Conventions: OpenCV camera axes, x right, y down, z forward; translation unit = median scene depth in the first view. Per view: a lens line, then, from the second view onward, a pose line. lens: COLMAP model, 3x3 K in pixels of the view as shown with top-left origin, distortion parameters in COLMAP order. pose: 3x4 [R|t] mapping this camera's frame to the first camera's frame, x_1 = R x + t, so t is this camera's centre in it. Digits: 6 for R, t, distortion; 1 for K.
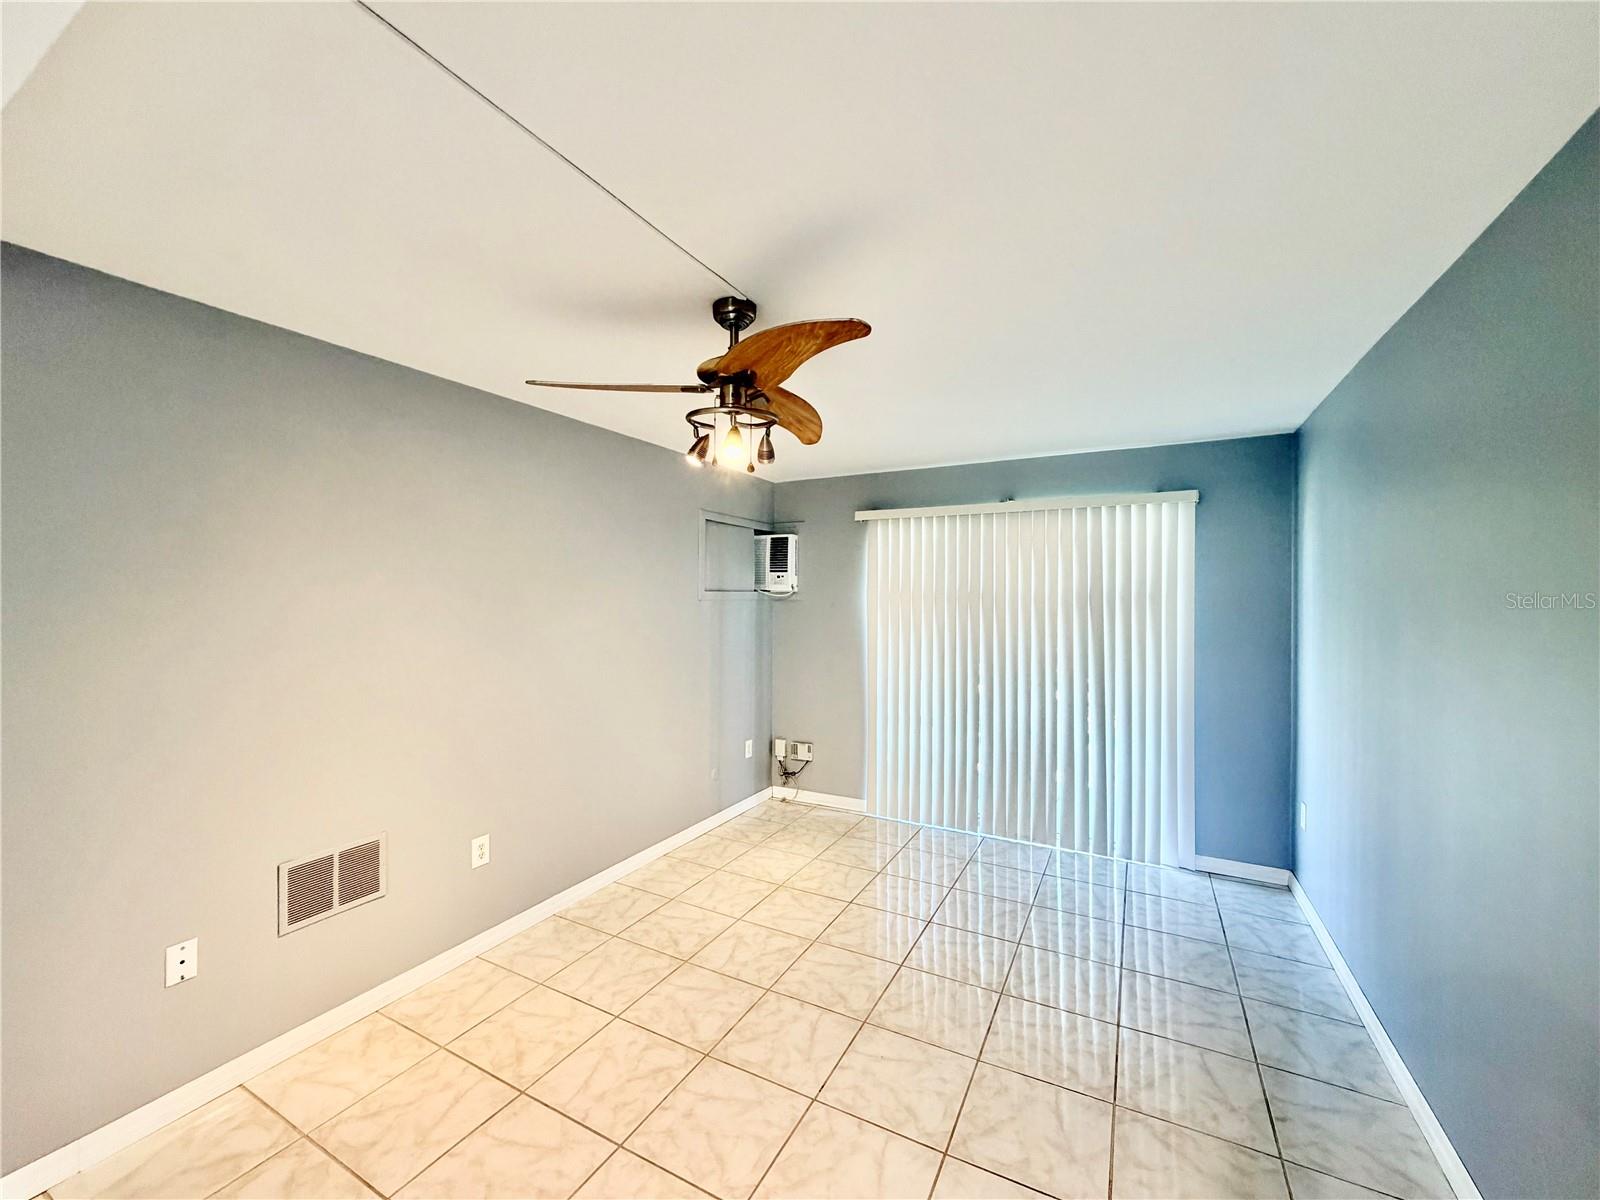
lens RADIAL K [[638.7, 0, 796.4], [0, 638.7, 593.8], [0, 0, 1]] dist [0.001424, -0.000474]
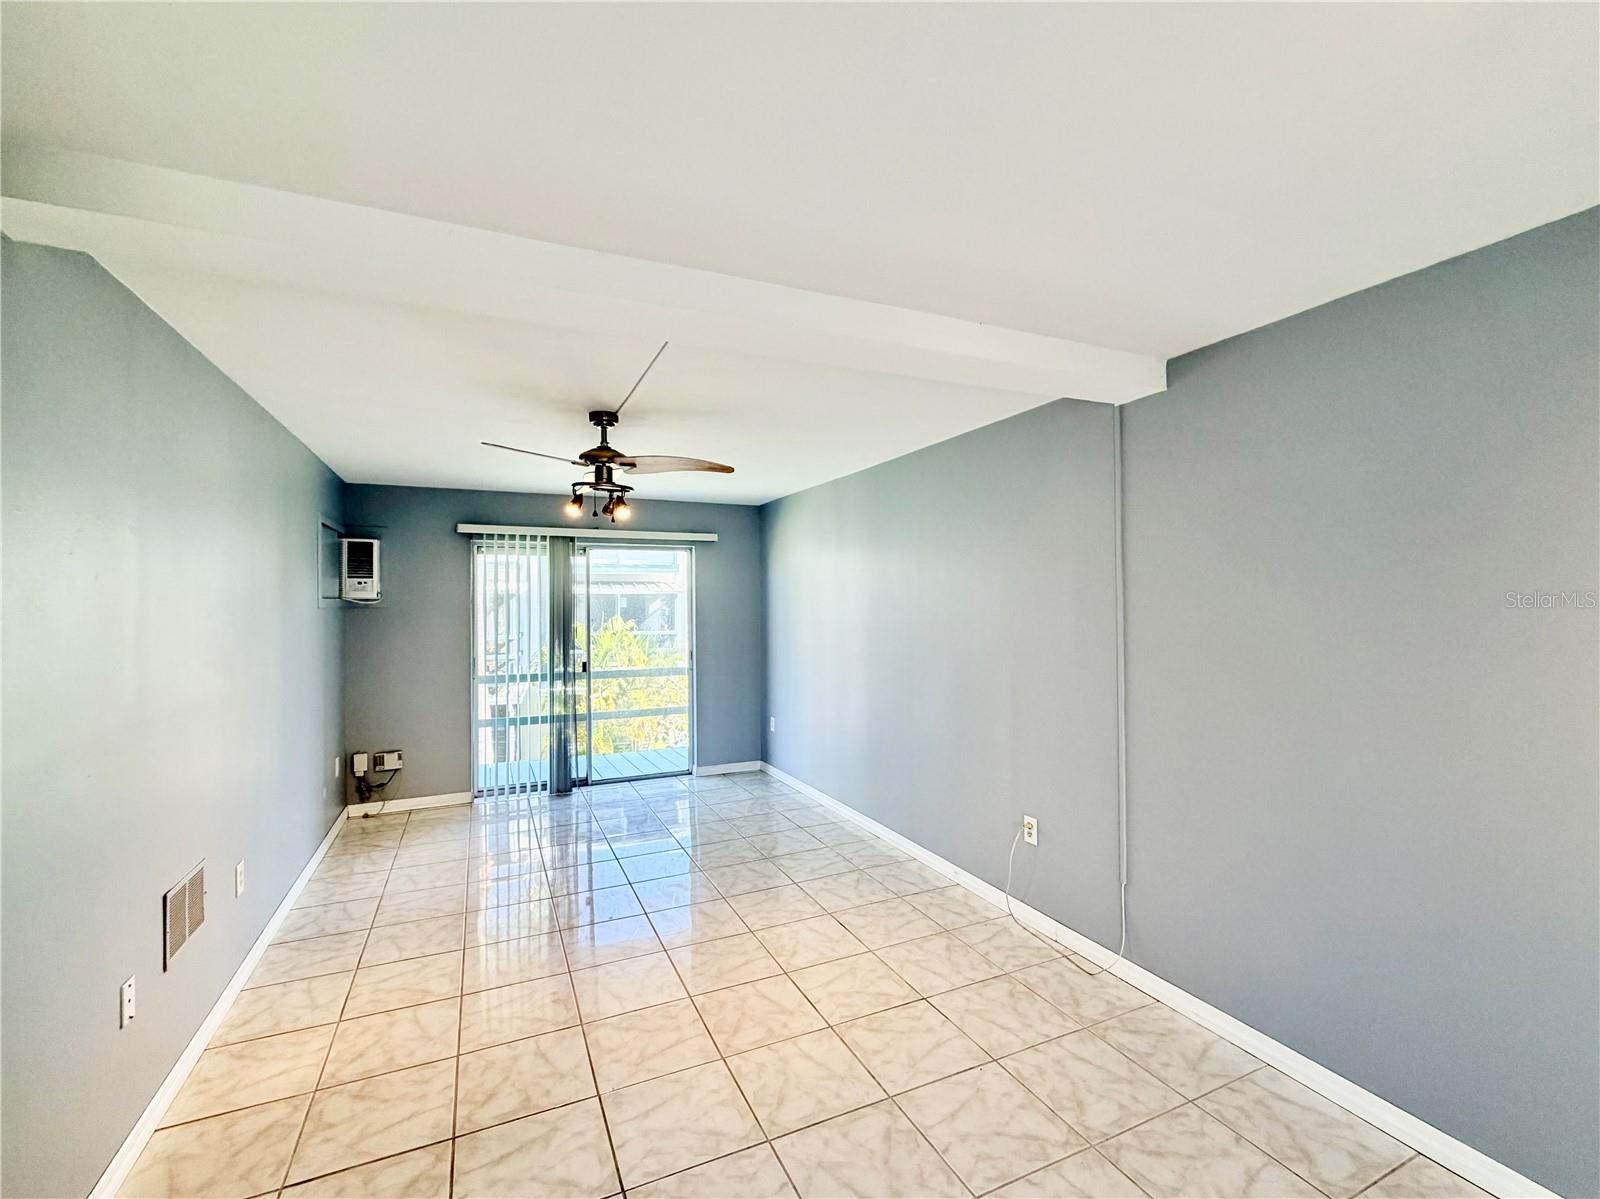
lens RADIAL K [[701.7, 0, 810.5], [0, 701.7, 603.7], [0, 0, 1]] dist [-0.001953, -0.000160]
pose [[0.594321, -0.009643, 0.804170, -0.475013], [0.000445, 0.999932, 0.011662, -0.007811], [-0.804228, -0.006573, 0.594285, -0.162621]]
